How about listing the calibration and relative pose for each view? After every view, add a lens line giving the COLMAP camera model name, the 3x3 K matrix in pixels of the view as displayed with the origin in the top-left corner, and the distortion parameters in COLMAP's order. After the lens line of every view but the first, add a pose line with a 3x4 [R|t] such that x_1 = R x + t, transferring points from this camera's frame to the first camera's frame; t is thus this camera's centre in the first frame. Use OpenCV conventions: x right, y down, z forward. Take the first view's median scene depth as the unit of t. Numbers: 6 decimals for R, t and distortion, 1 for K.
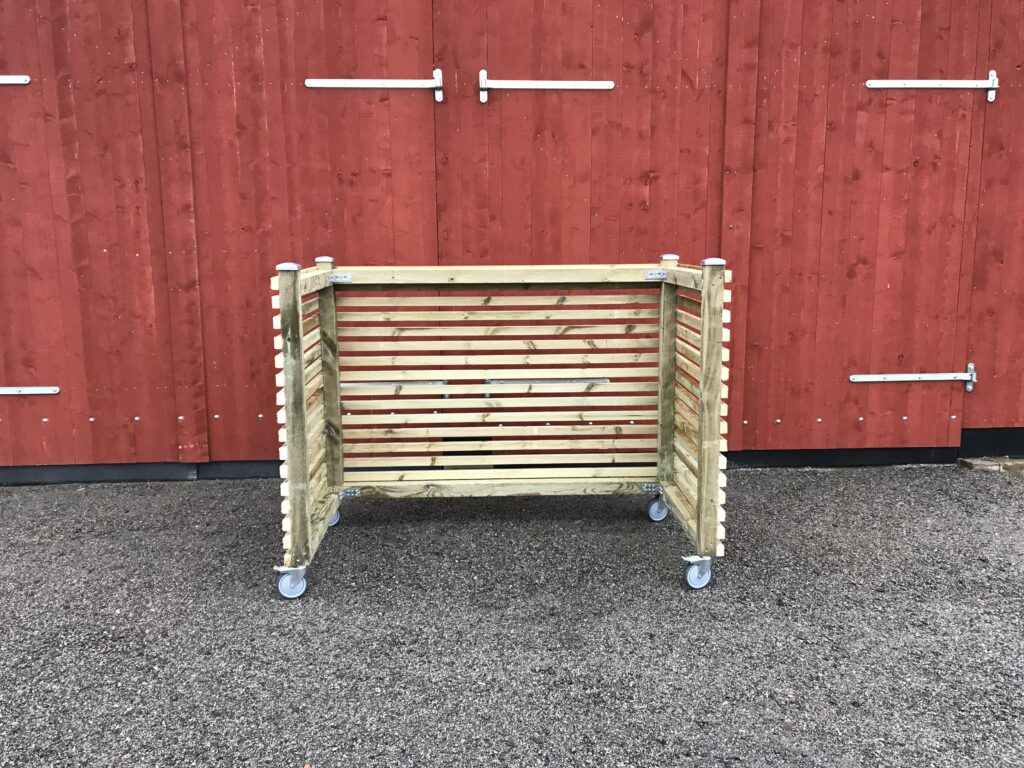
lens RADIAL K [[838.3, 0, 513.1], [0, 838.3, 371.3], [0, 0, 1]] dist [0.025228, 0.004719]
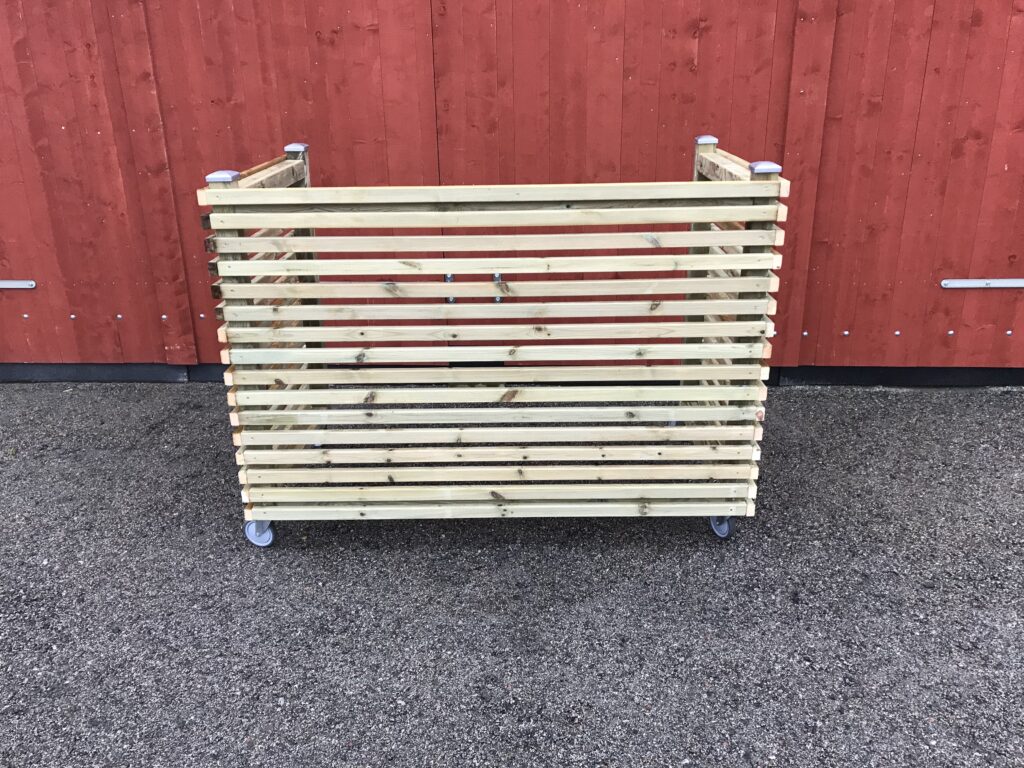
lens RADIAL K [[838.3, 0, 513.1], [0, 838.3, 371.3], [0, 0, 1]] dist [0.025228, 0.004719]
pose [[0.992392, 0.029873, -0.119443, 0.094514], [-0.006197, 0.981010, 0.193860, -0.067683], [0.122966, -0.191645, 0.973731, 0.147160]]
